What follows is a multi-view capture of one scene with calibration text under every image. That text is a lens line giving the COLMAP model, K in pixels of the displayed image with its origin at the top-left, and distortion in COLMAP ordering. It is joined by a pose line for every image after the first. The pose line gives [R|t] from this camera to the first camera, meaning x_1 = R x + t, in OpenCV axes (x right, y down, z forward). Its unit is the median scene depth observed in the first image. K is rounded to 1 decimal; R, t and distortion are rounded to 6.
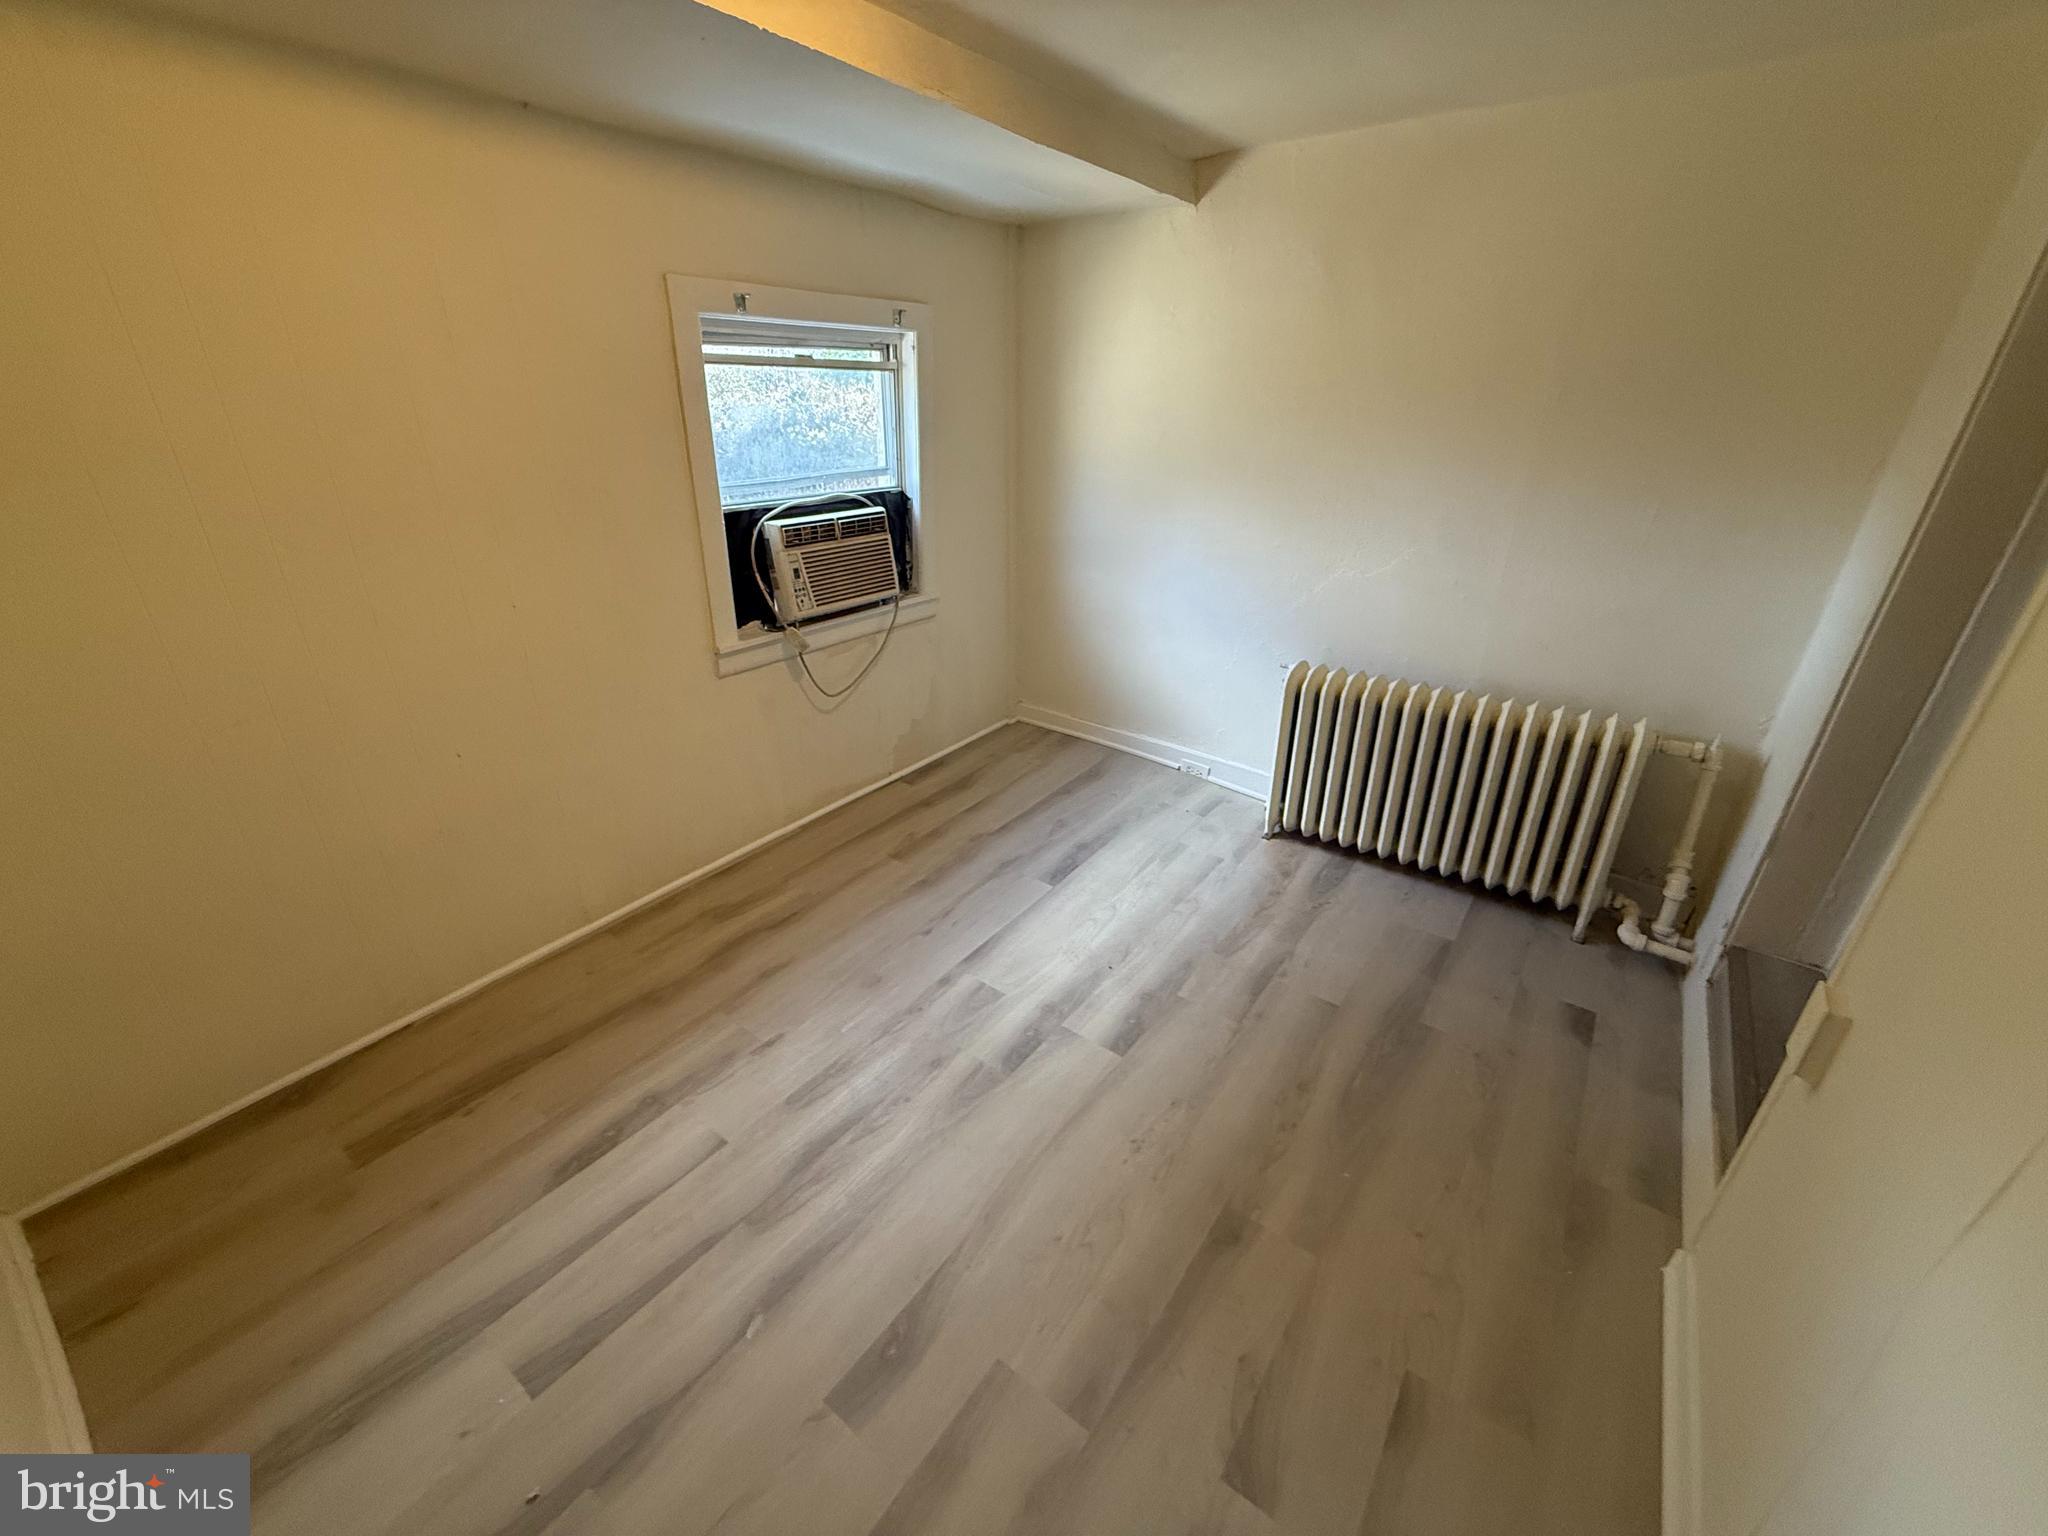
lens RADIAL K [[814.7, 0, 1012.6], [0, 814.7, 763.9], [0, 0, 1]] dist [-0.000979, 0.000363]
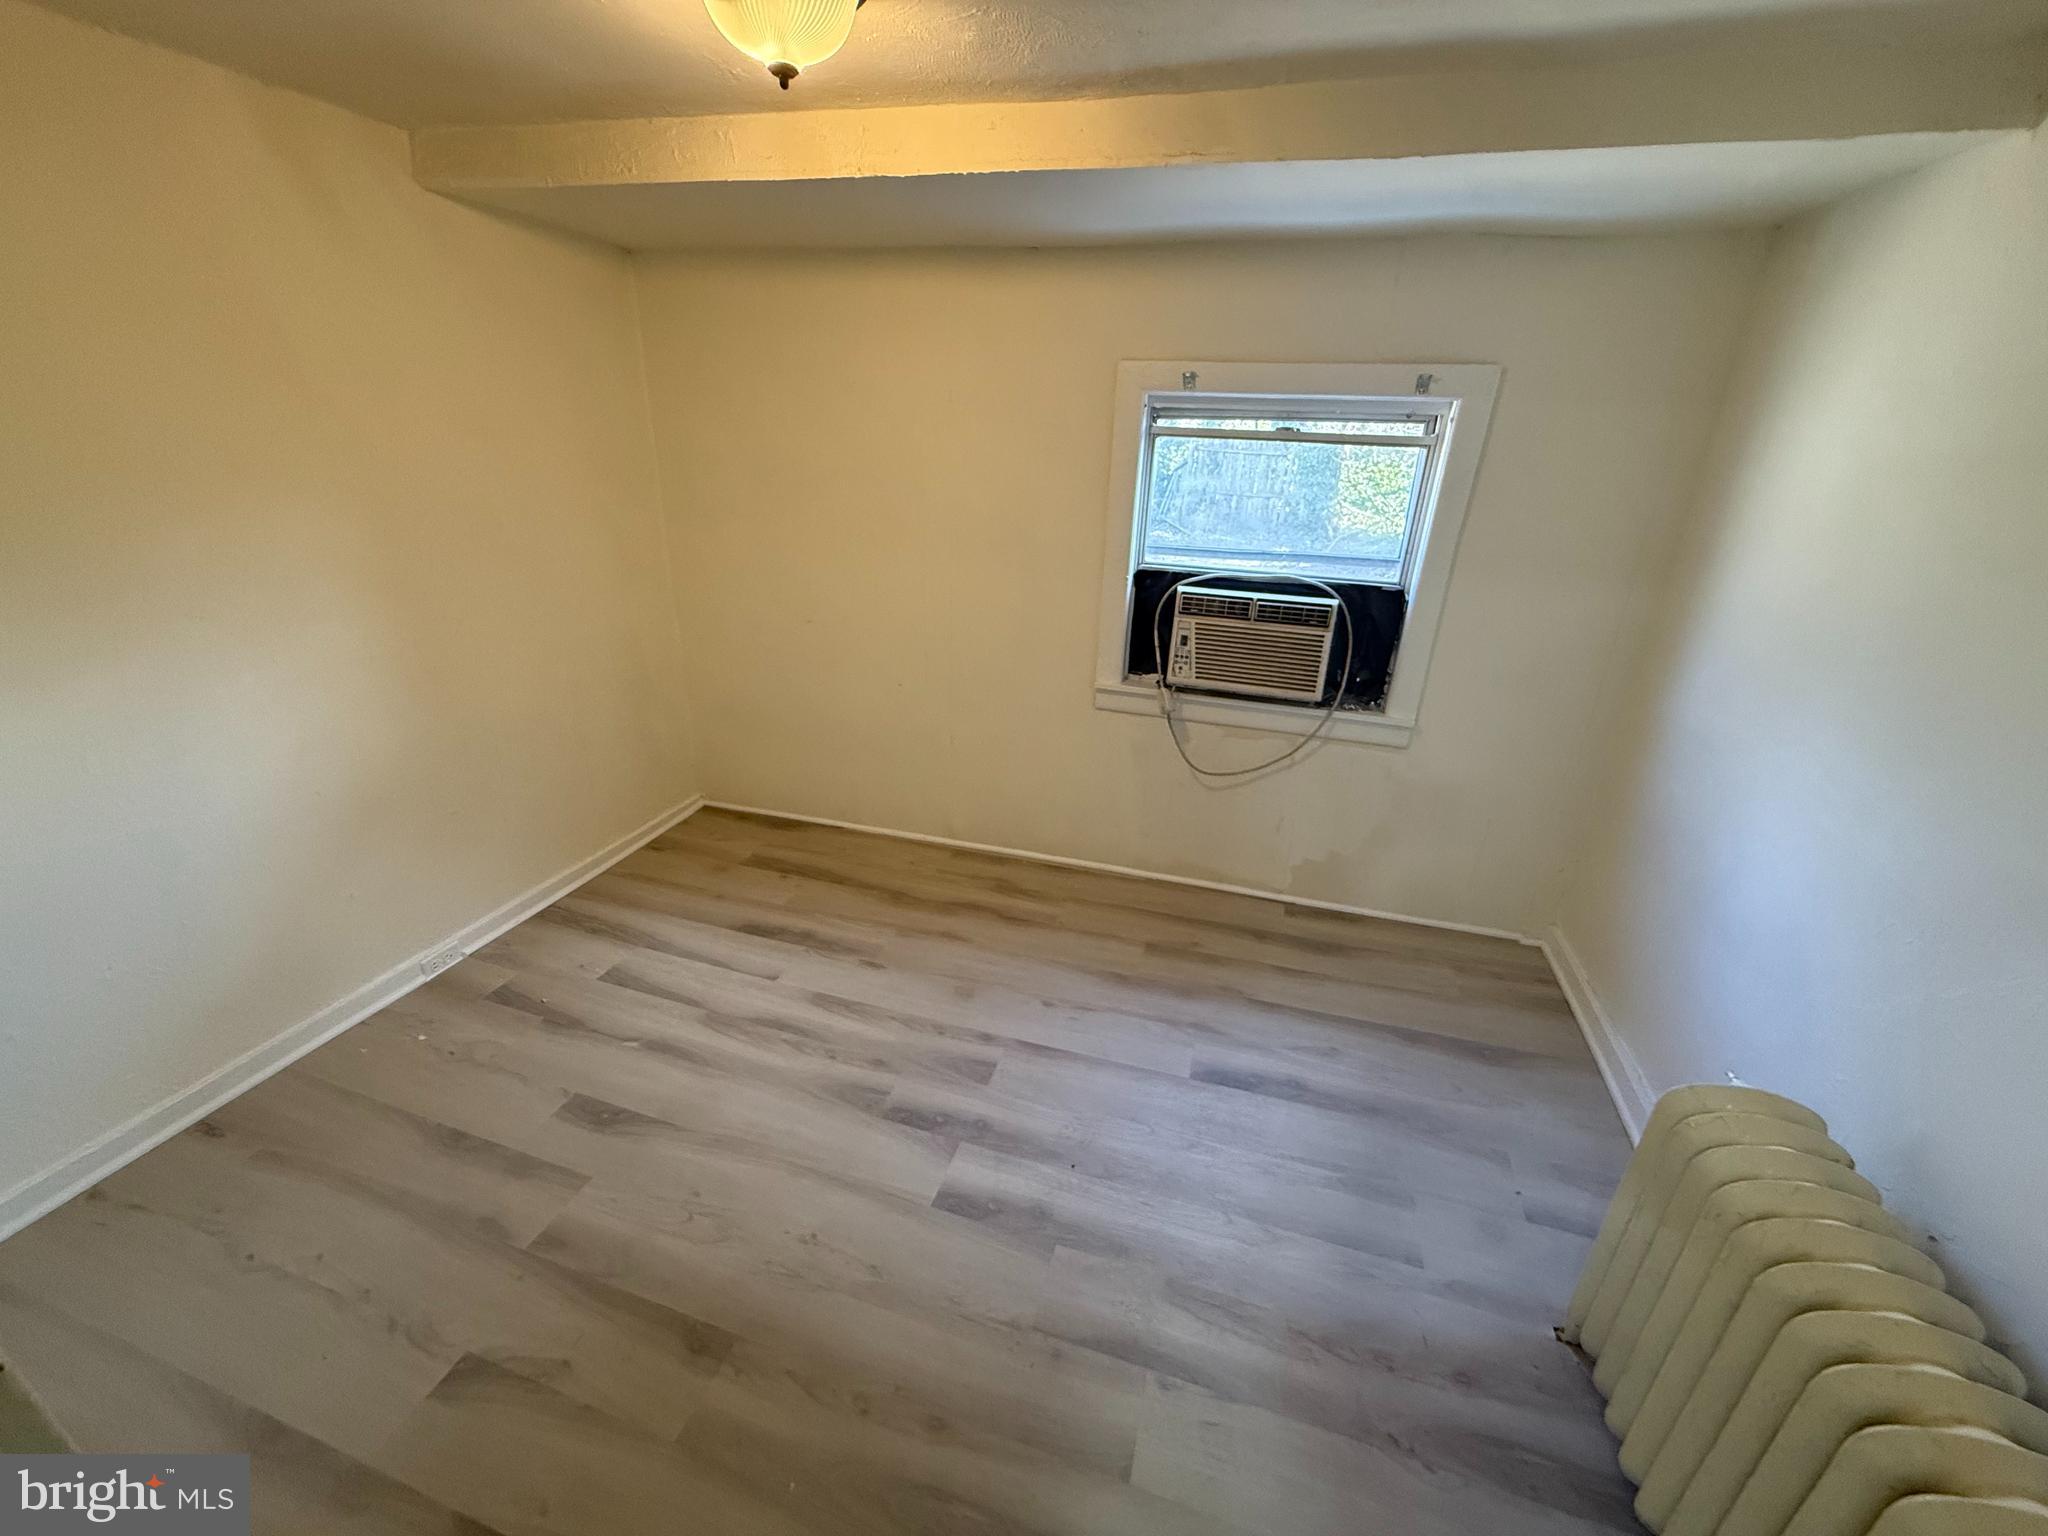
lens RADIAL K [[814.7, 0, 1019.2], [0, 814.7, 763.8], [0, 0, 1]] dist [-0.000979, 0.000363]
pose [[0.338888, 0.372266, -0.864045, 0.655456], [-0.416990, 0.882688, 0.216750, -0.259299], [0.843371, 0.286844, 0.454363, 0.466548]]
